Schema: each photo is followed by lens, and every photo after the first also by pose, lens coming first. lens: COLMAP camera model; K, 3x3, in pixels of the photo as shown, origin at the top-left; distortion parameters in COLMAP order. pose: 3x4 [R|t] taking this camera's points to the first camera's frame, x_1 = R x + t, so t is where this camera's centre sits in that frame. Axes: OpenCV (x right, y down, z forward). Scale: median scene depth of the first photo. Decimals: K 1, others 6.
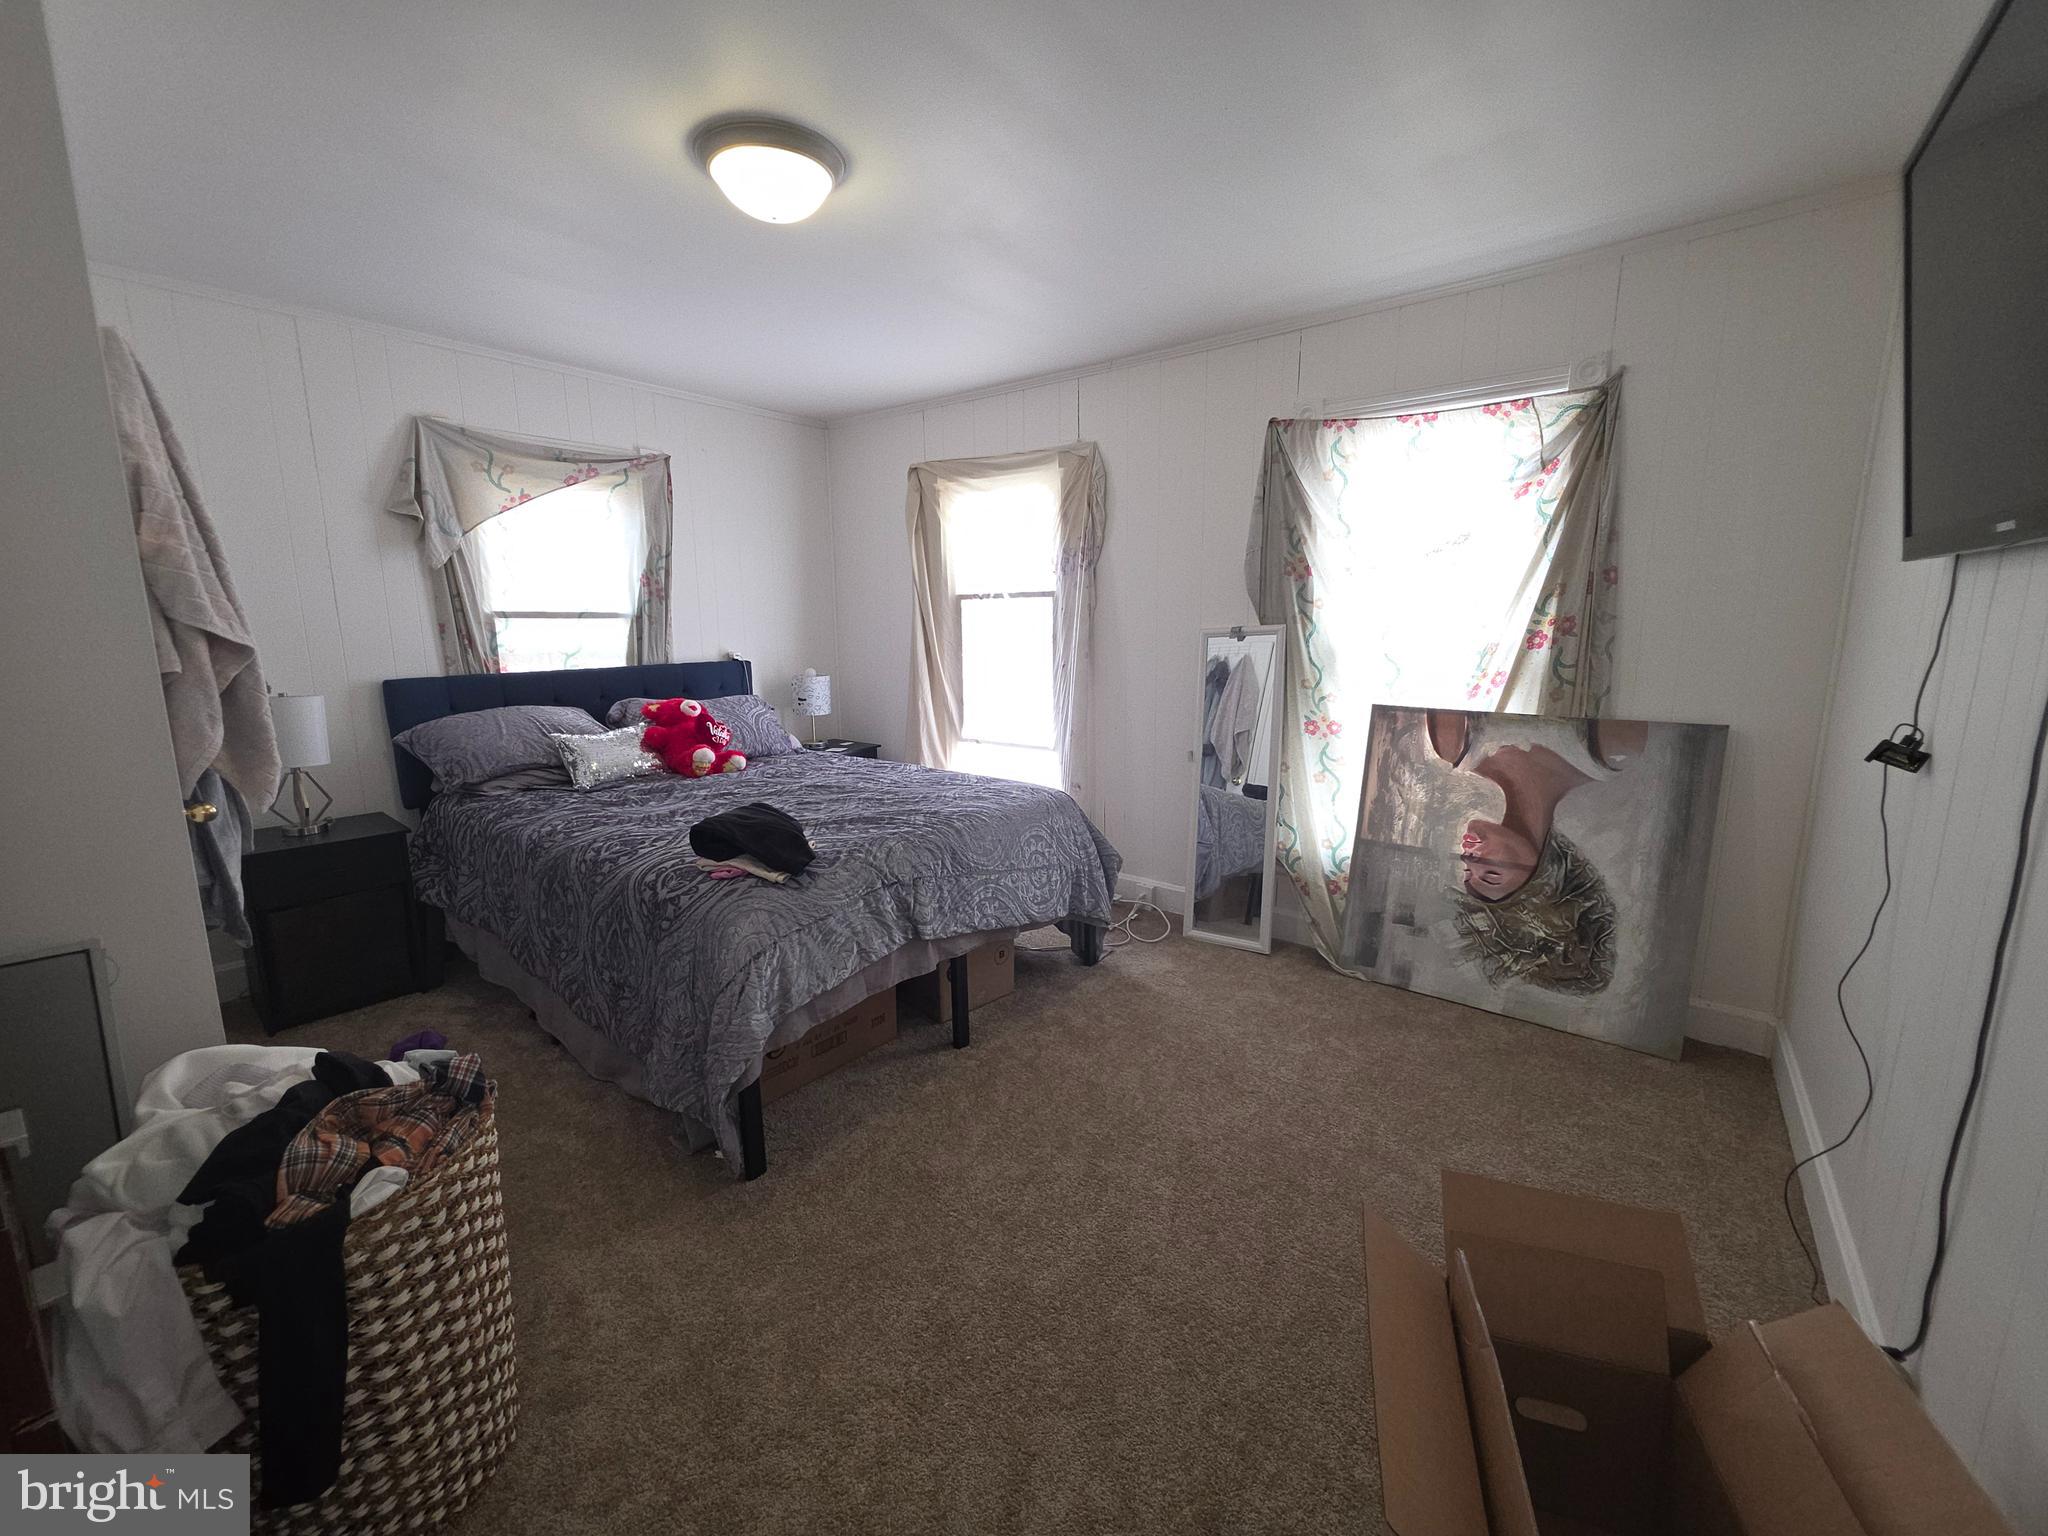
lens RADIAL K [[823.0, 0, 1013.2], [0, 823.0, 765.7], [0, 0, 1]] dist [0.000029, -0.000049]
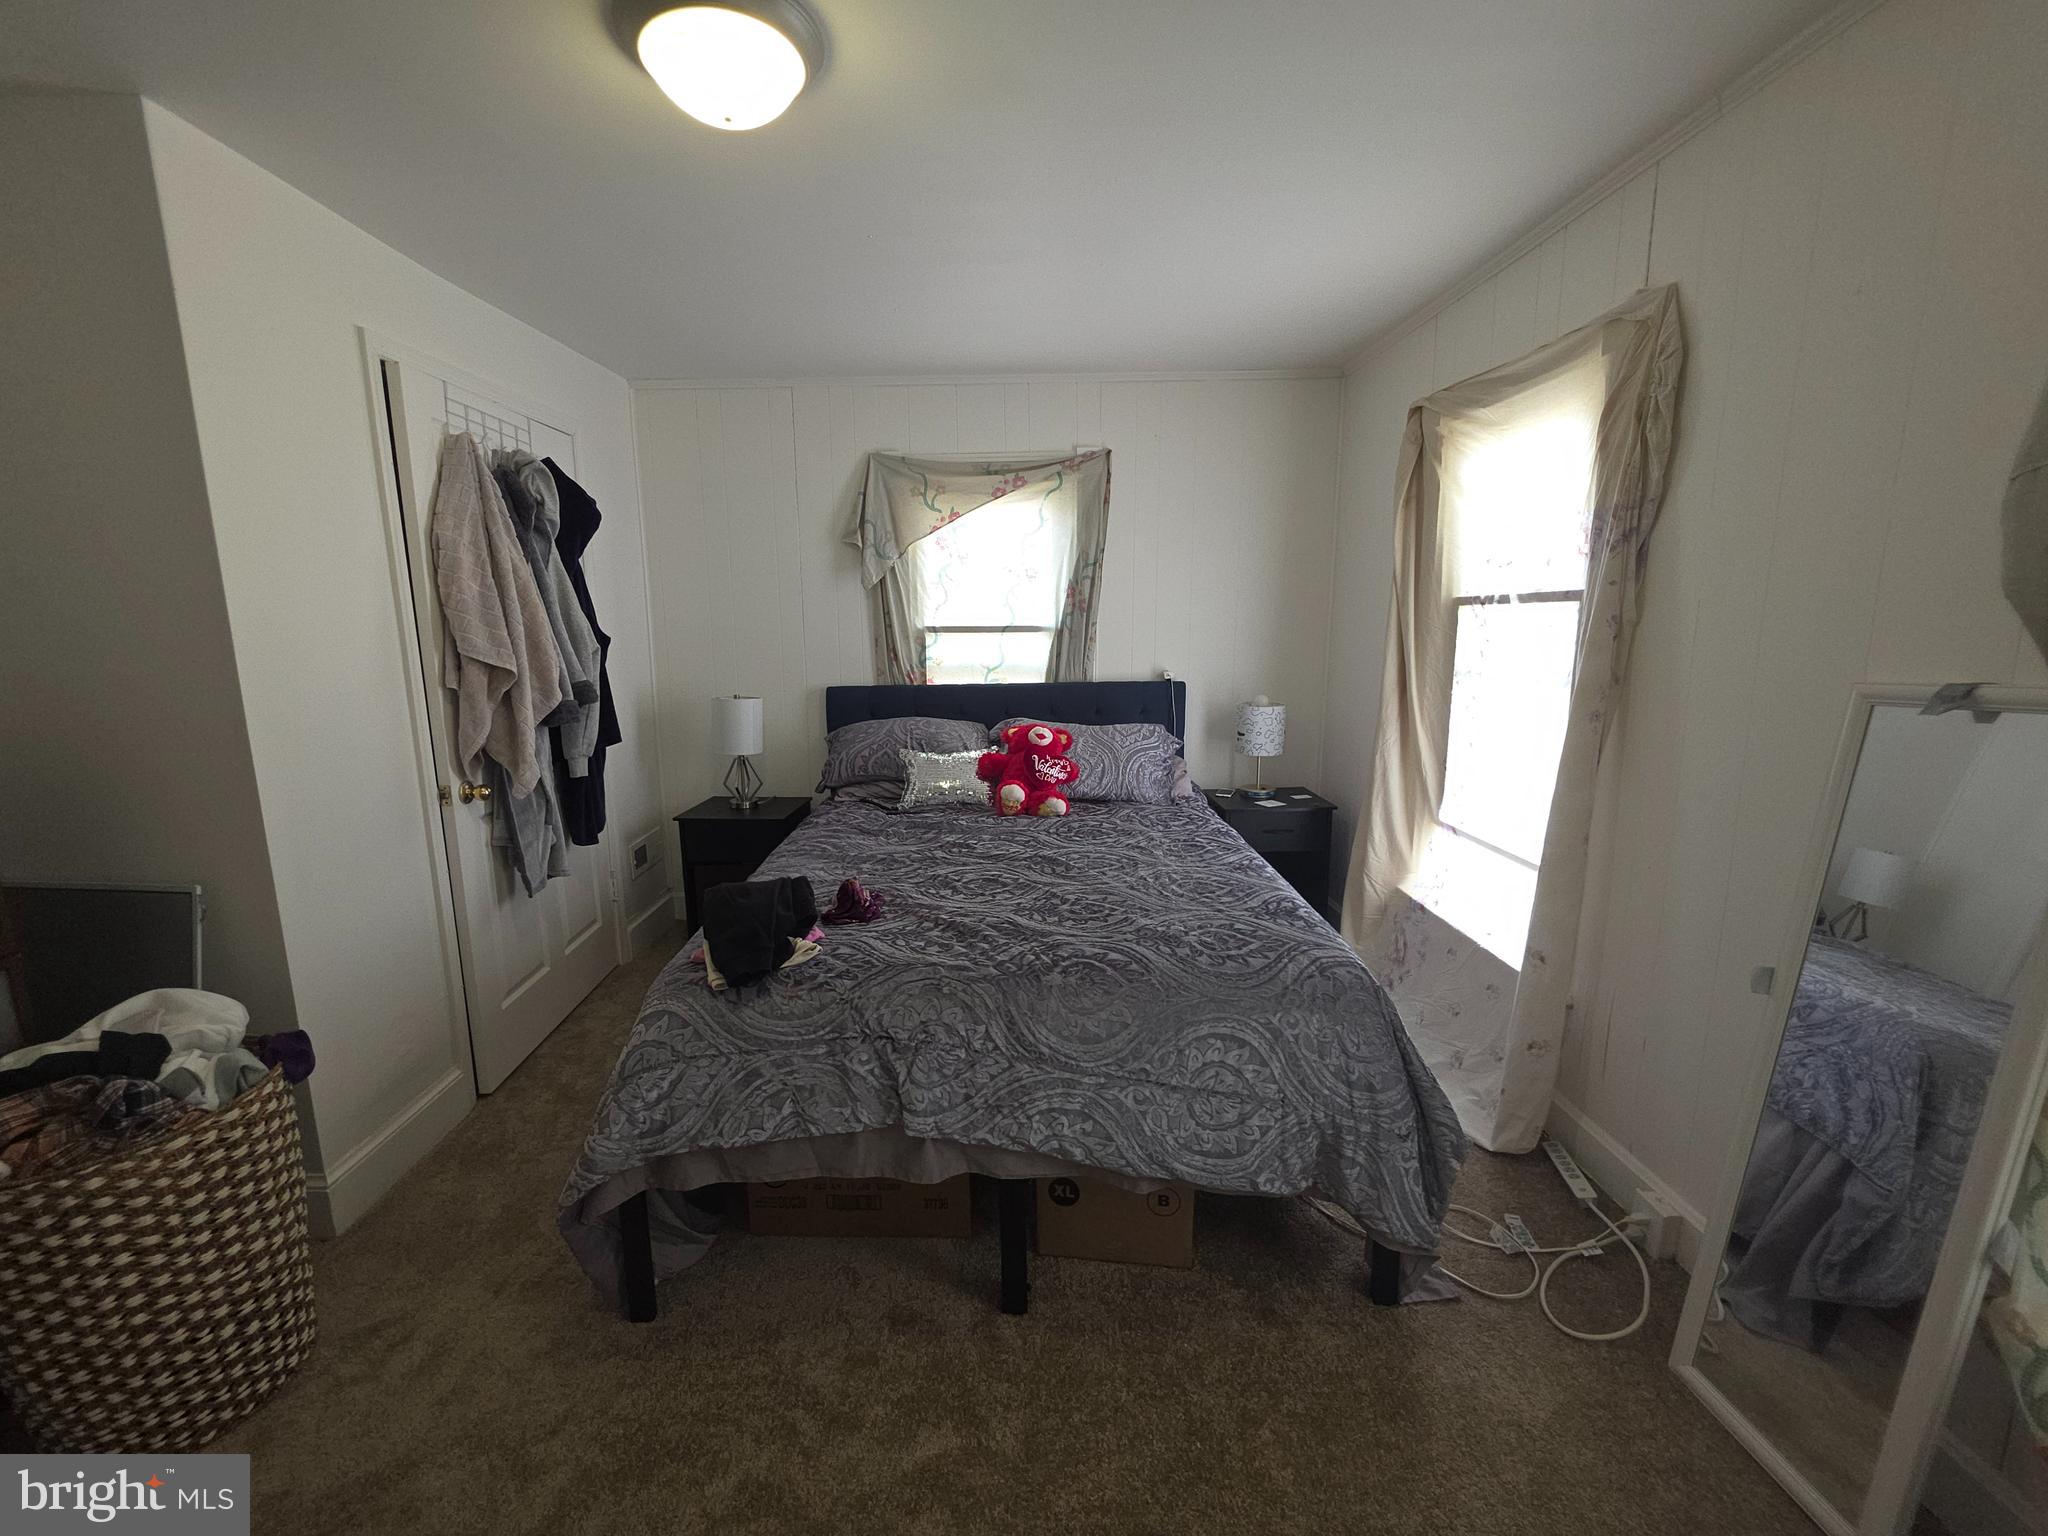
lens RADIAL K [[823.0, 0, 1018.7], [0, 823.0, 767.4], [0, 0, 1]] dist [0.000029, -0.000049]
pose [[0.615861, 0.139428, -0.775420, 0.293414], [-0.130733, 0.988657, 0.073938, -0.101040], [0.776933, 0.055837, 0.627103, 0.432470]]
